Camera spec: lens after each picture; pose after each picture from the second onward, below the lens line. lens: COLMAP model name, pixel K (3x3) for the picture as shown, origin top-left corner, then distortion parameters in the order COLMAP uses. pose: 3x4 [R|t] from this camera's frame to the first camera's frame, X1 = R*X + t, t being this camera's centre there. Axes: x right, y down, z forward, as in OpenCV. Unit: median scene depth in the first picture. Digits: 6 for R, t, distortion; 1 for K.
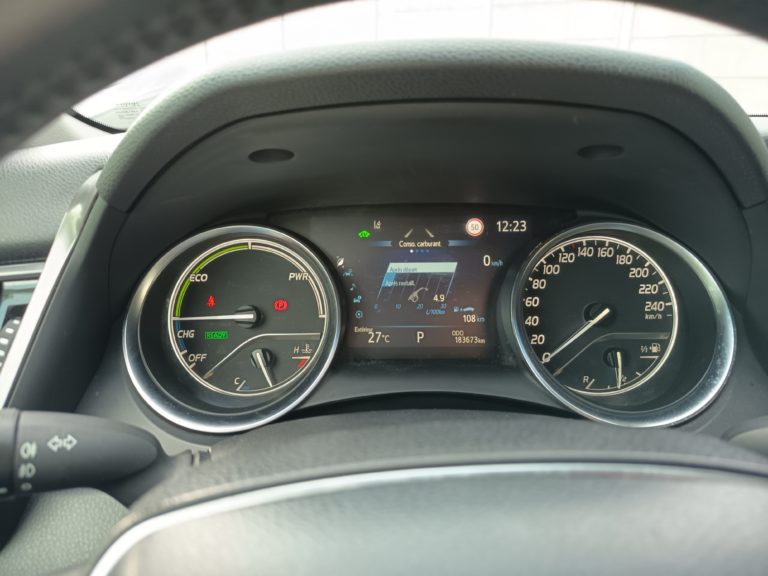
lens RADIAL K [[529.7, 0, 382.8], [0, 529.7, 294.1], [0, 0, 1]] dist [0.054343, -0.068910]
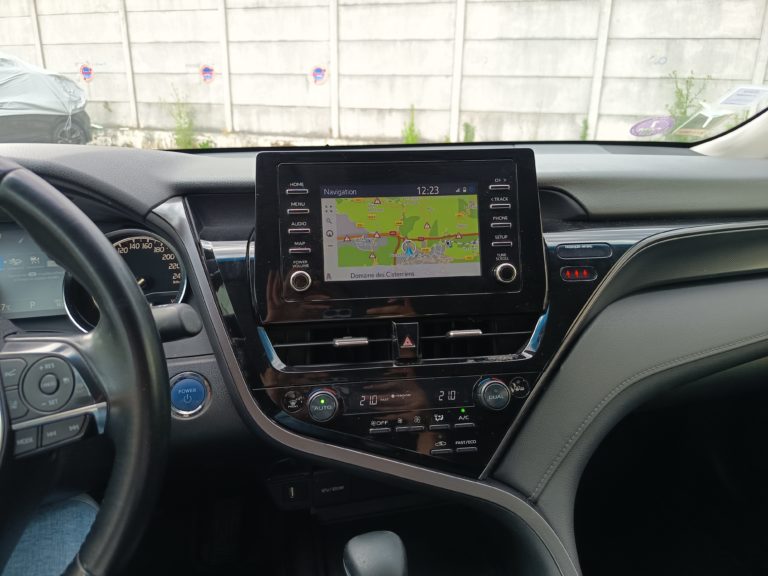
lens RADIAL K [[537.4, 0, 384.0], [0, 537.4, 288.0], [0, 0, 1]] dist [0.065540, -0.108540]
pose [[0.975325, -0.070536, 0.209203, 0.818053], [0.069868, 0.997500, 0.010590, 0.093096], [-0.209427, 0.004288, 0.977815, -0.873342]]
